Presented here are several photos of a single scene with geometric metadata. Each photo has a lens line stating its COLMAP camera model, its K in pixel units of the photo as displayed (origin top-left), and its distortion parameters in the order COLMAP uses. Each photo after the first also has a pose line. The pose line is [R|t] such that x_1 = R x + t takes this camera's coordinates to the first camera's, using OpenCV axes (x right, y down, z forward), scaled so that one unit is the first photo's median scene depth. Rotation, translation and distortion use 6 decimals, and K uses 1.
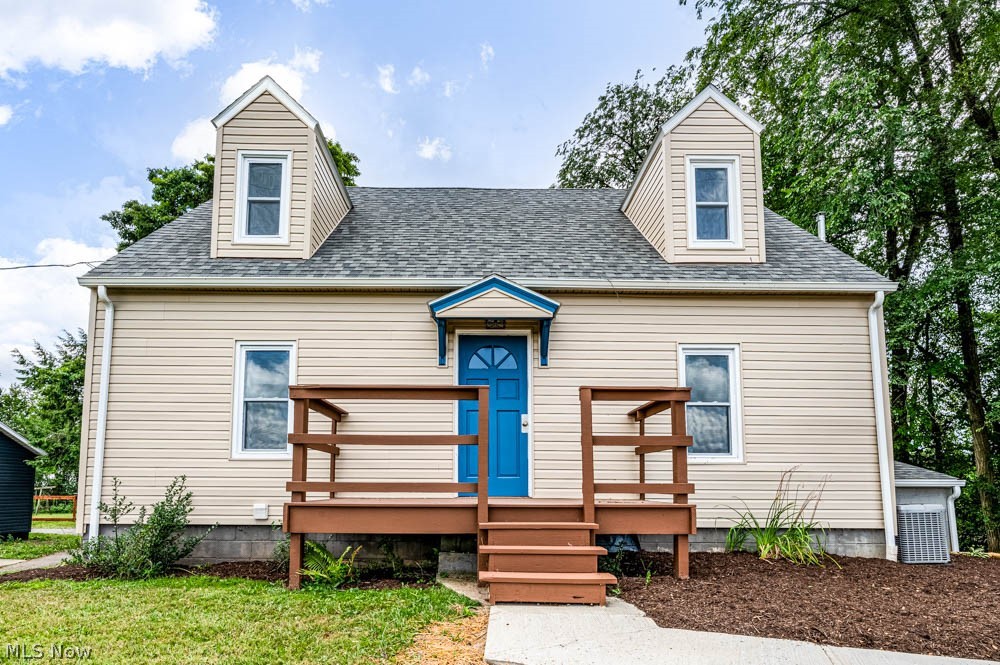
lens RADIAL K [[533.4, 0, 511.3], [0, 533.4, 367.4], [0, 0, 1]] dist [-0.006862, -0.003838]
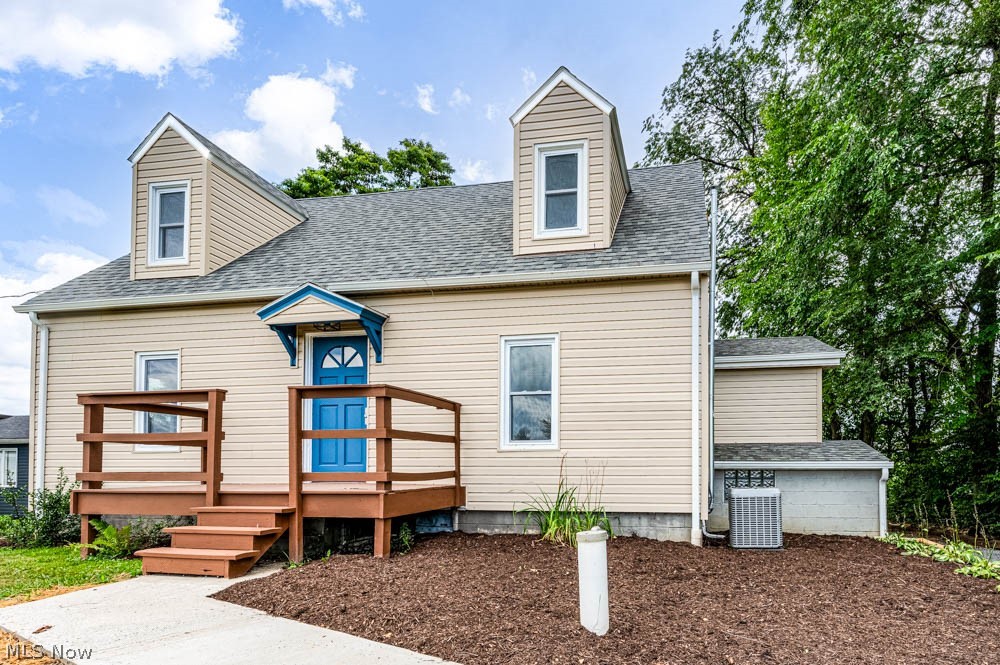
lens RADIAL K [[533.4, 0, 603.7], [0, 533.4, 383.2], [0, 0, 1]] dist [-0.006862, -0.003838]
pose [[0.987499, -0.035891, -0.153488, 0.663911], [0.045187, 0.997322, 0.057514, -0.003493], [0.151012, -0.063731, 0.986475, 0.004350]]
